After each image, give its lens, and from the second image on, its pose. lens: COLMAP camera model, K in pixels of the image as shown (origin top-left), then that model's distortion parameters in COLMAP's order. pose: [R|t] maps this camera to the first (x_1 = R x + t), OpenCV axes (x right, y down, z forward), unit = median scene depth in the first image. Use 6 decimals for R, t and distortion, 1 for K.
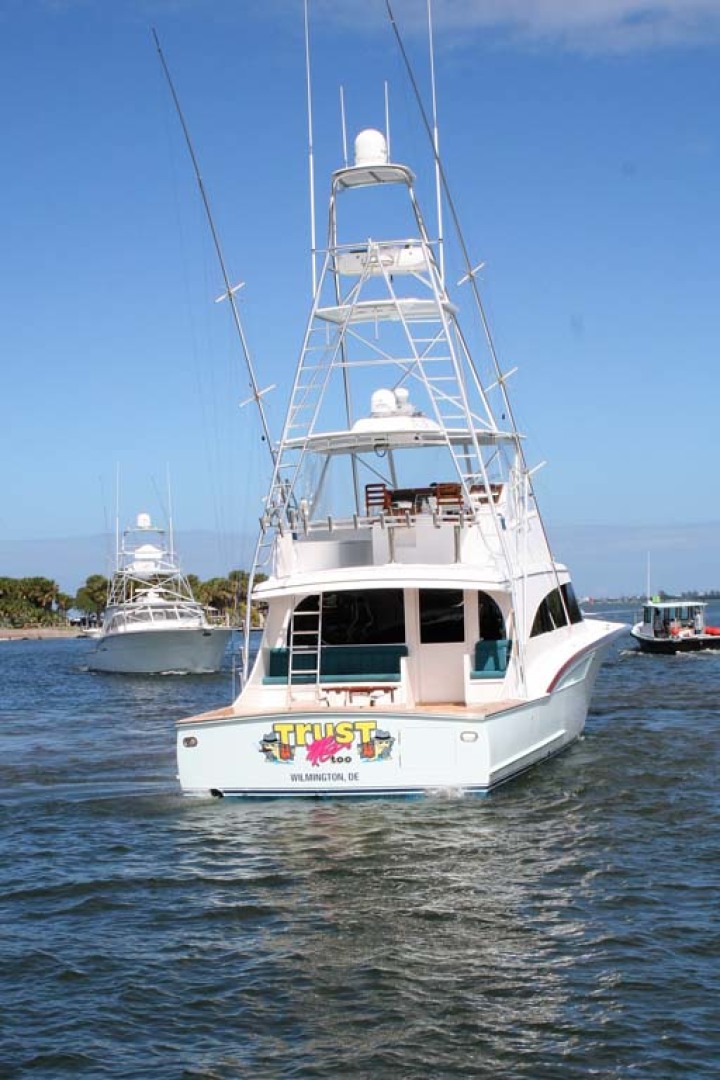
lens RADIAL K [[1662.1, 0, 359.8], [0, 1662.1, 540.9], [0, 0, 1]] dist [-0.252212, 0.000000]
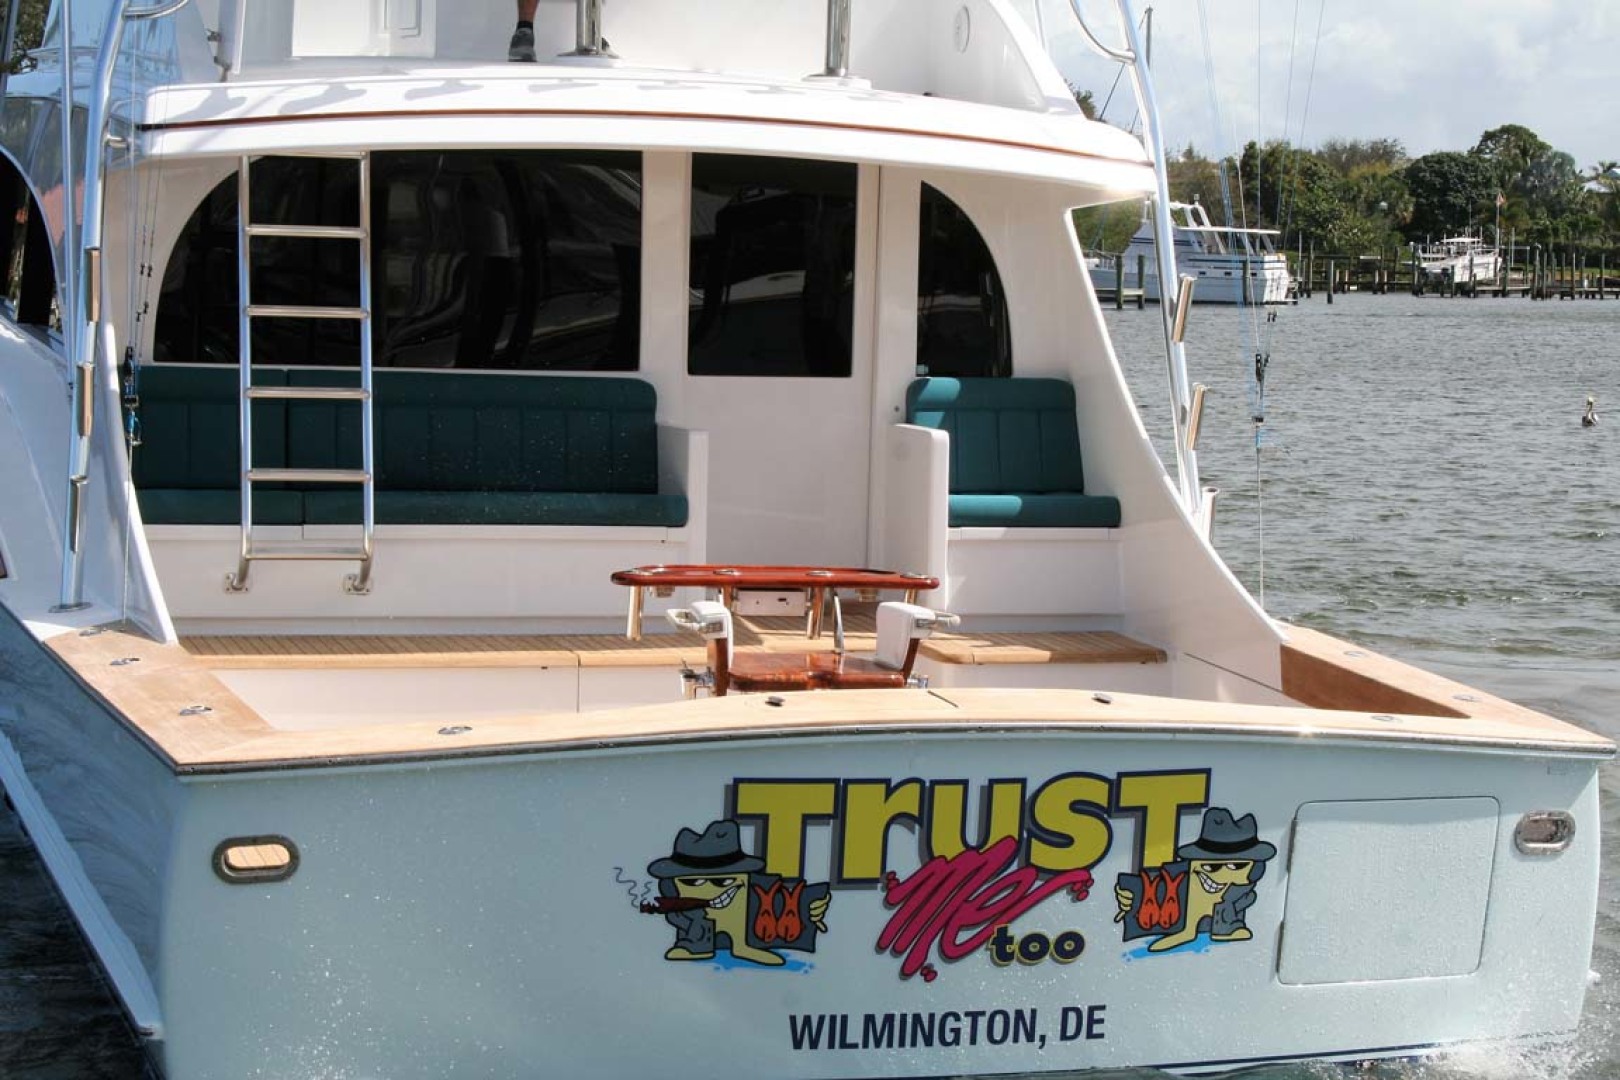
lens RADIAL K [[3692.8, 0, 810.2], [0, 3692.8, 541.0], [0, 0, 1]] dist [-0.382296, 0.000000]
pose [[0.897044, 0.022405, 0.441373, -0.246448], [-0.075883, 0.991690, 0.103884, 0.033324], [-0.435378, -0.126681, 0.891290, 0.595988]]
